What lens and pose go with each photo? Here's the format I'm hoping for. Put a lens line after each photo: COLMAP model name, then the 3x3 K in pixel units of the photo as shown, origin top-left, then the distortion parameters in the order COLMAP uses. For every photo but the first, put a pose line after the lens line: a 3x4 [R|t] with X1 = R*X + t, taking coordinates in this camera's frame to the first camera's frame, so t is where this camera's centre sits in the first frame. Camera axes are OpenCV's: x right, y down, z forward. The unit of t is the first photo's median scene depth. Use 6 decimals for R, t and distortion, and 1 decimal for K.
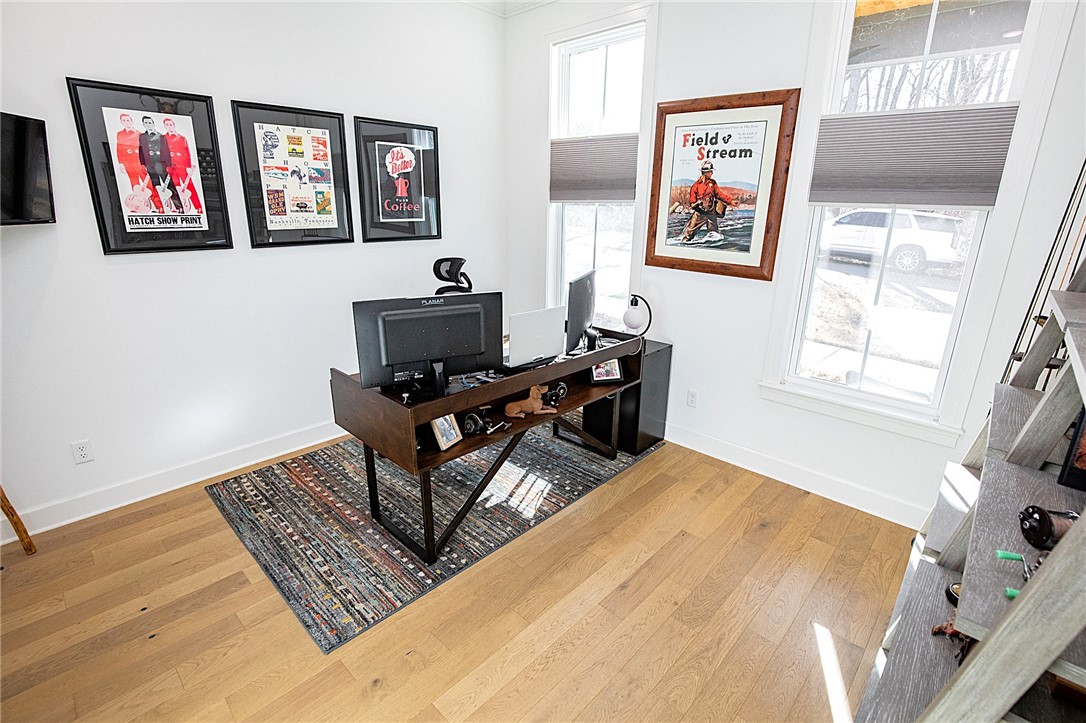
lens RADIAL K [[497.8, 0, 552.0], [0, 497.8, 356.2], [0, 0, 1]] dist [-0.003919, -0.000039]
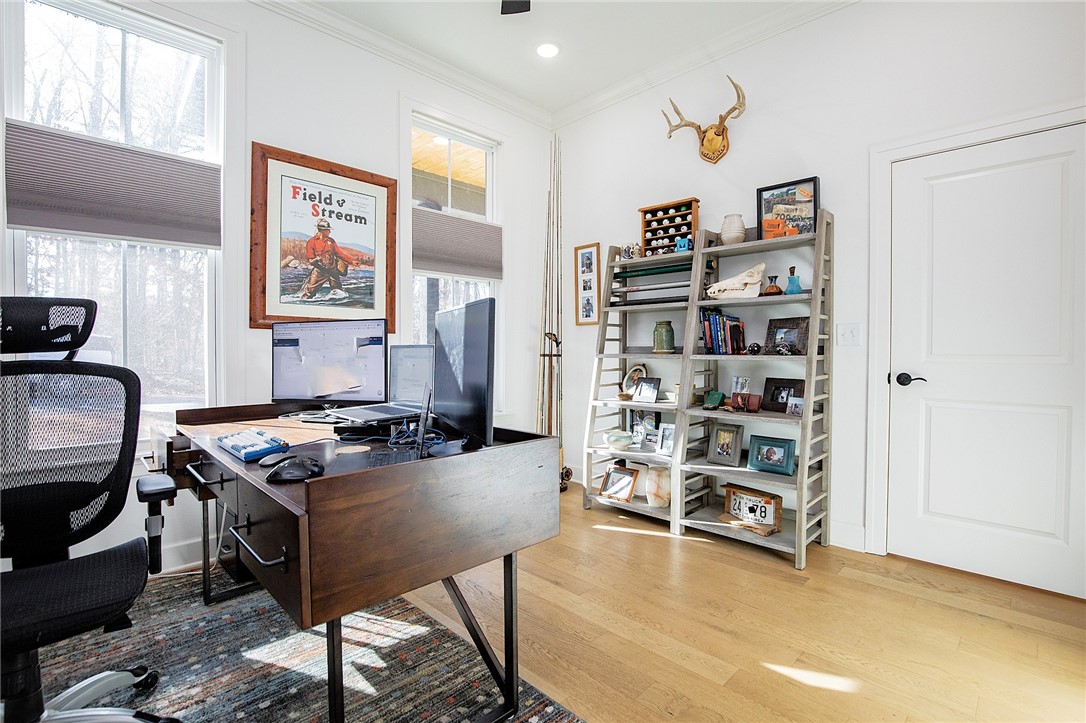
lens RADIAL K [[497.8, 0, 552.0], [0, 497.8, 356.2], [0, 0, 1]] dist [-0.003919, -0.000039]
pose [[0.065662, -0.038000, 0.997118, -0.651751], [0.298401, 0.954294, 0.016718, -0.013328], [-0.952179, 0.296443, 0.074000, 0.574369]]
